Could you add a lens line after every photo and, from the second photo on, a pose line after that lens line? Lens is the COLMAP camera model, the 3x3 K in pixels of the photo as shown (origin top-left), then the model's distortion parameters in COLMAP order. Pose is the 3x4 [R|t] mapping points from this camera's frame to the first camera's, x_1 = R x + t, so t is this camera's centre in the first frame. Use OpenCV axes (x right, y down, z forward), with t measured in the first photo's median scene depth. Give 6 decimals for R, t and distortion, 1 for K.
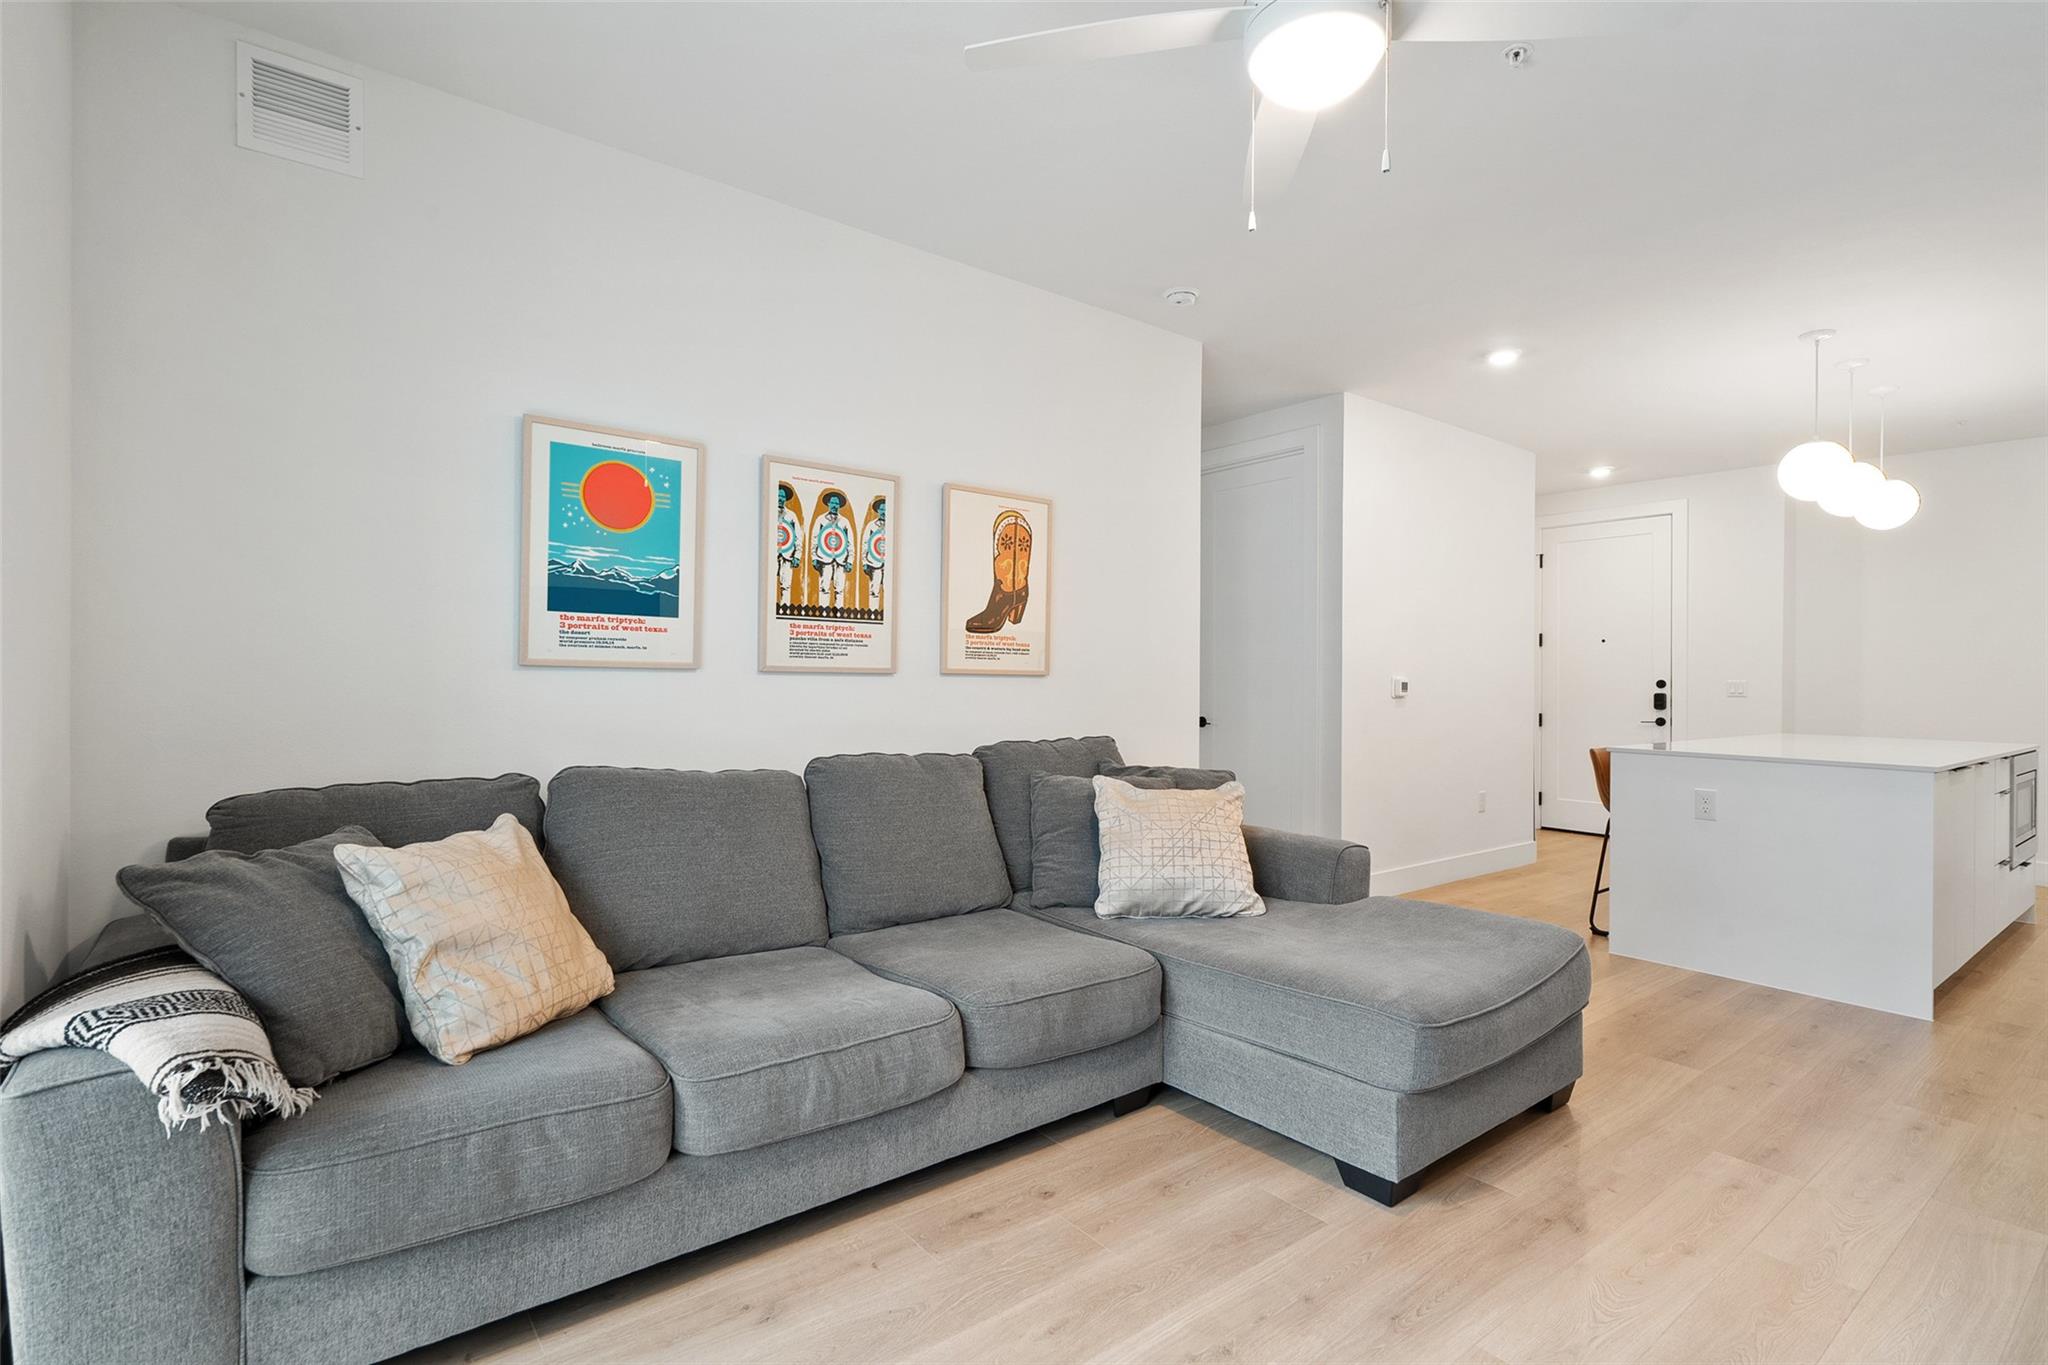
lens RADIAL K [[1001.3, 0, 1011.8], [0, 1001.3, 673.5], [0, 0, 1]] dist [0.002960, 0.000646]
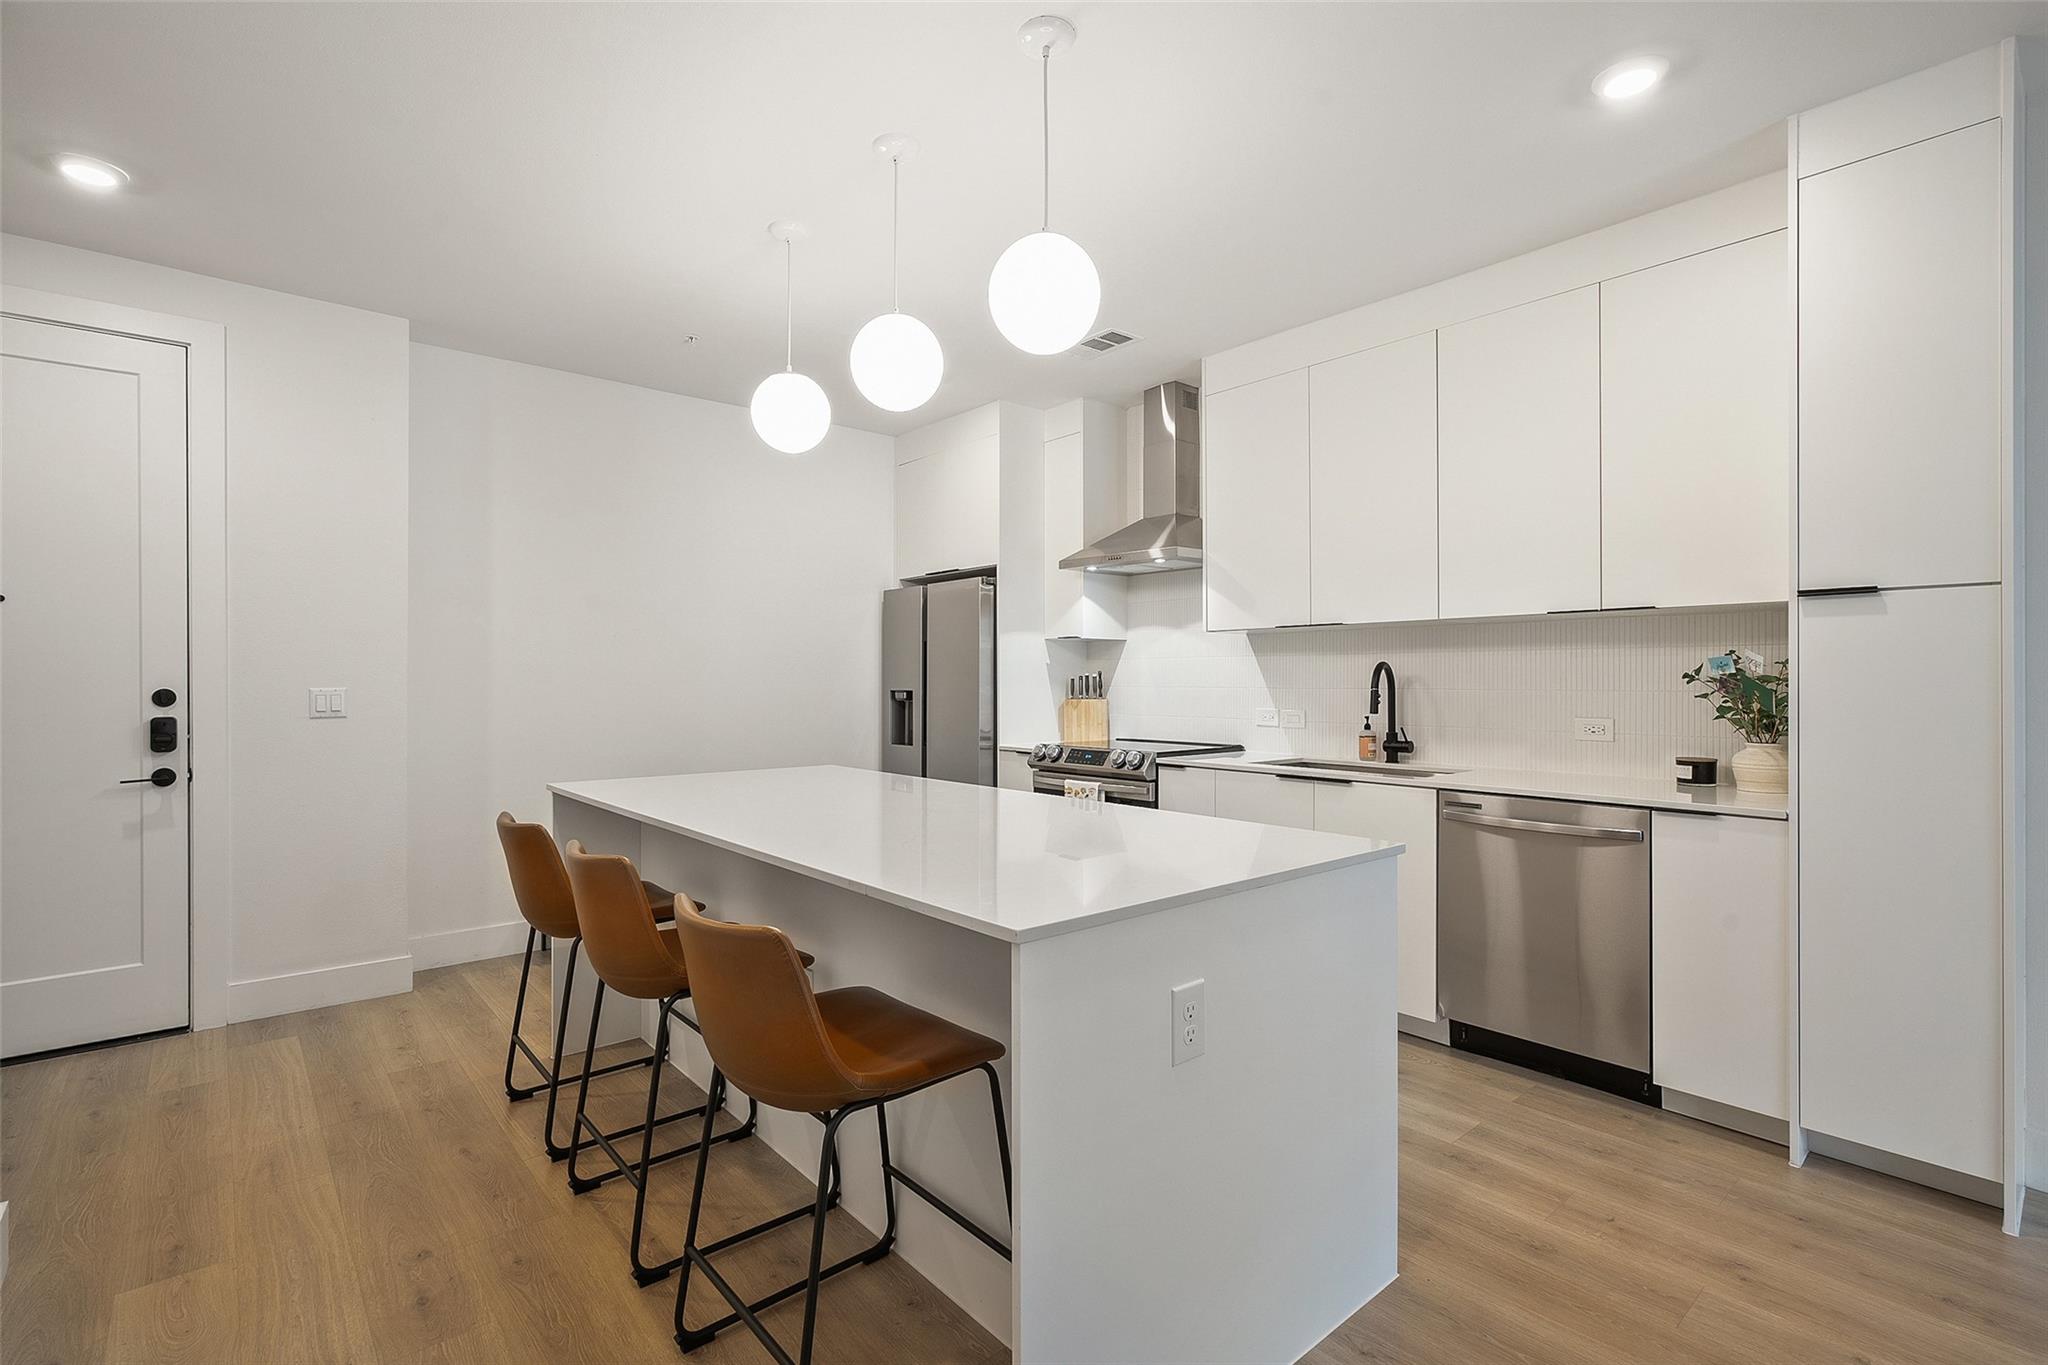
lens RADIAL K [[948.1, 0, 1024.1], [0, 948.1, 673.8], [0, 0, 1]] dist [-0.000761, -0.000073]
pose [[-0.037840, -0.007450, 0.999256, 0.185797], [0.000174, 0.999972, 0.007462, -0.004313], [-0.999284, 0.000457, -0.037838, 0.612903]]
